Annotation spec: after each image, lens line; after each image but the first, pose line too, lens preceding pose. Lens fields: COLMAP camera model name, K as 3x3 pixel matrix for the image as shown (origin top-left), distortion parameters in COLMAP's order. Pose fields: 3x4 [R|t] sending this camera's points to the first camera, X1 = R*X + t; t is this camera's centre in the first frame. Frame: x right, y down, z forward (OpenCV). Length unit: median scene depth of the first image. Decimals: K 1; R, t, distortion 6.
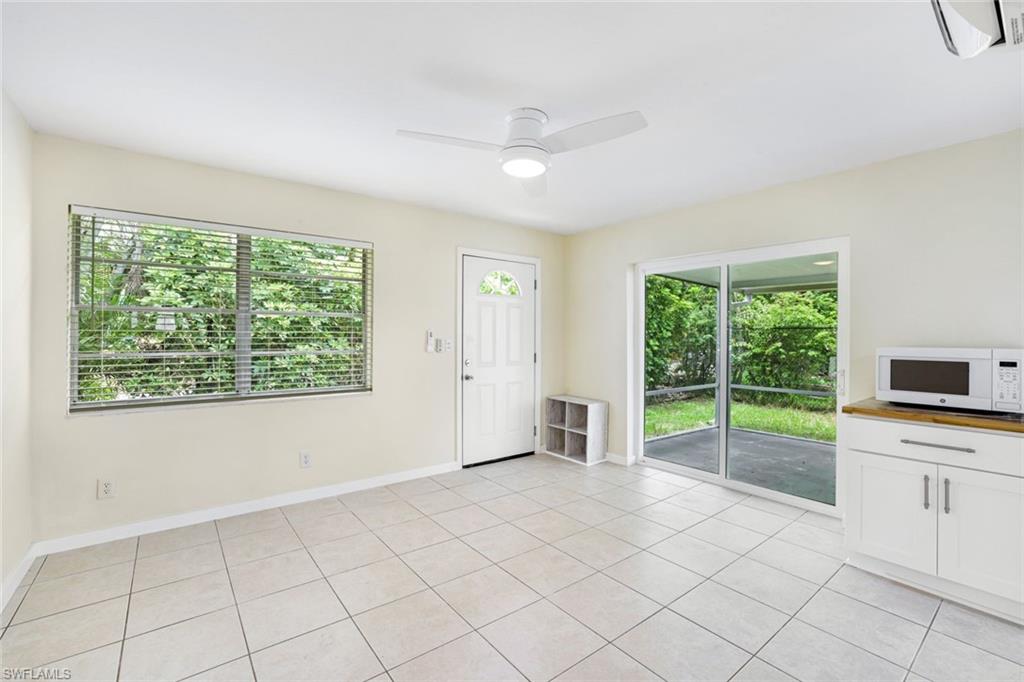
lens RADIAL K [[444.9, 0, 506.8], [0, 444.9, 336.8], [0, 0, 1]] dist [-0.032408, 0.013783]
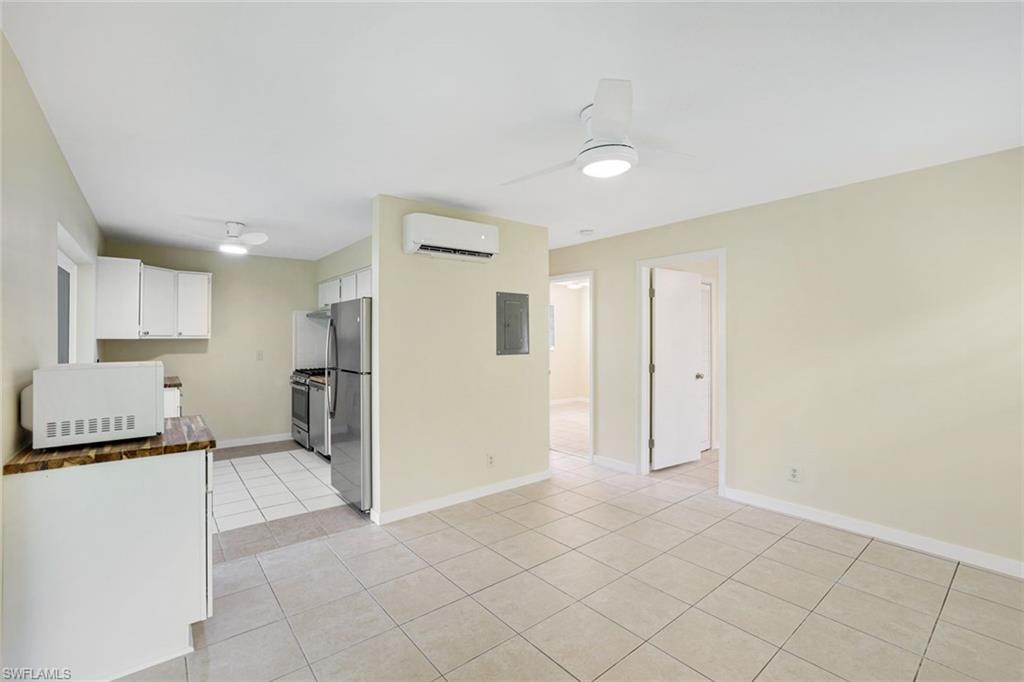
lens RADIAL K [[444.9, 0, 506.8], [0, 444.9, 336.8], [0, 0, 1]] dist [-0.032408, 0.013783]
pose [[-0.999771, -0.001163, -0.021378, 0.165785], [-0.001042, 0.999984, -0.005639, -0.016446], [0.021384, -0.005616, -0.999756, 1.204108]]
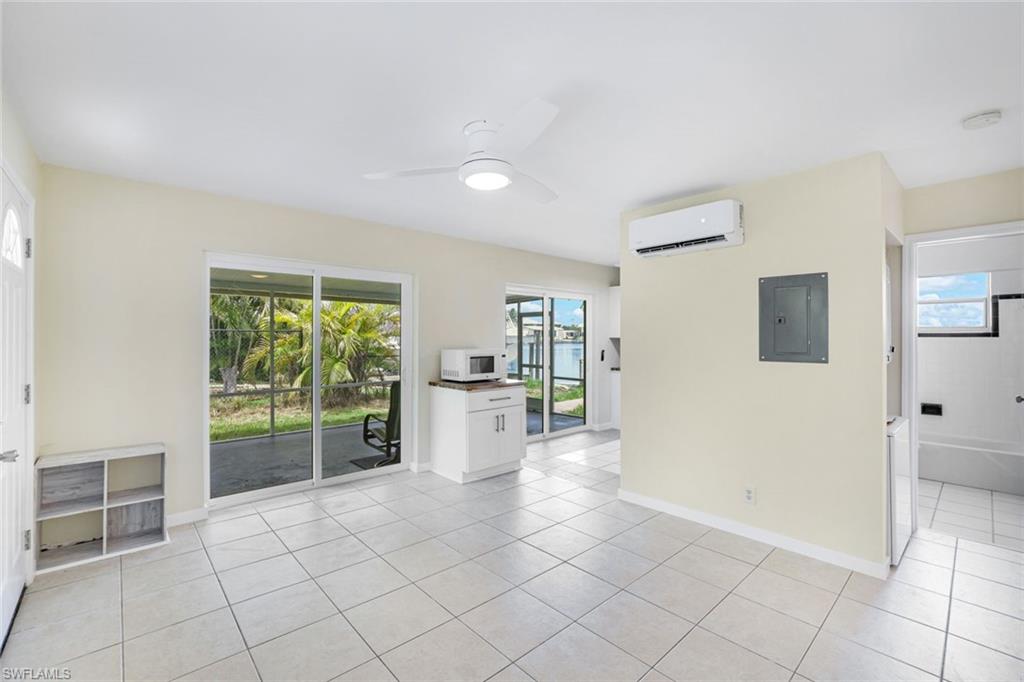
lens RADIAL K [[444.9, 0, 506.8], [0, 444.9, 336.8], [0, 0, 1]] dist [-0.032408, 0.013783]
pose [[-0.083084, -0.001991, 0.996541, -0.600126], [-0.004989, 0.999986, 0.001582, -0.021709], [-0.996530, -0.004840, -0.083093, 0.661625]]
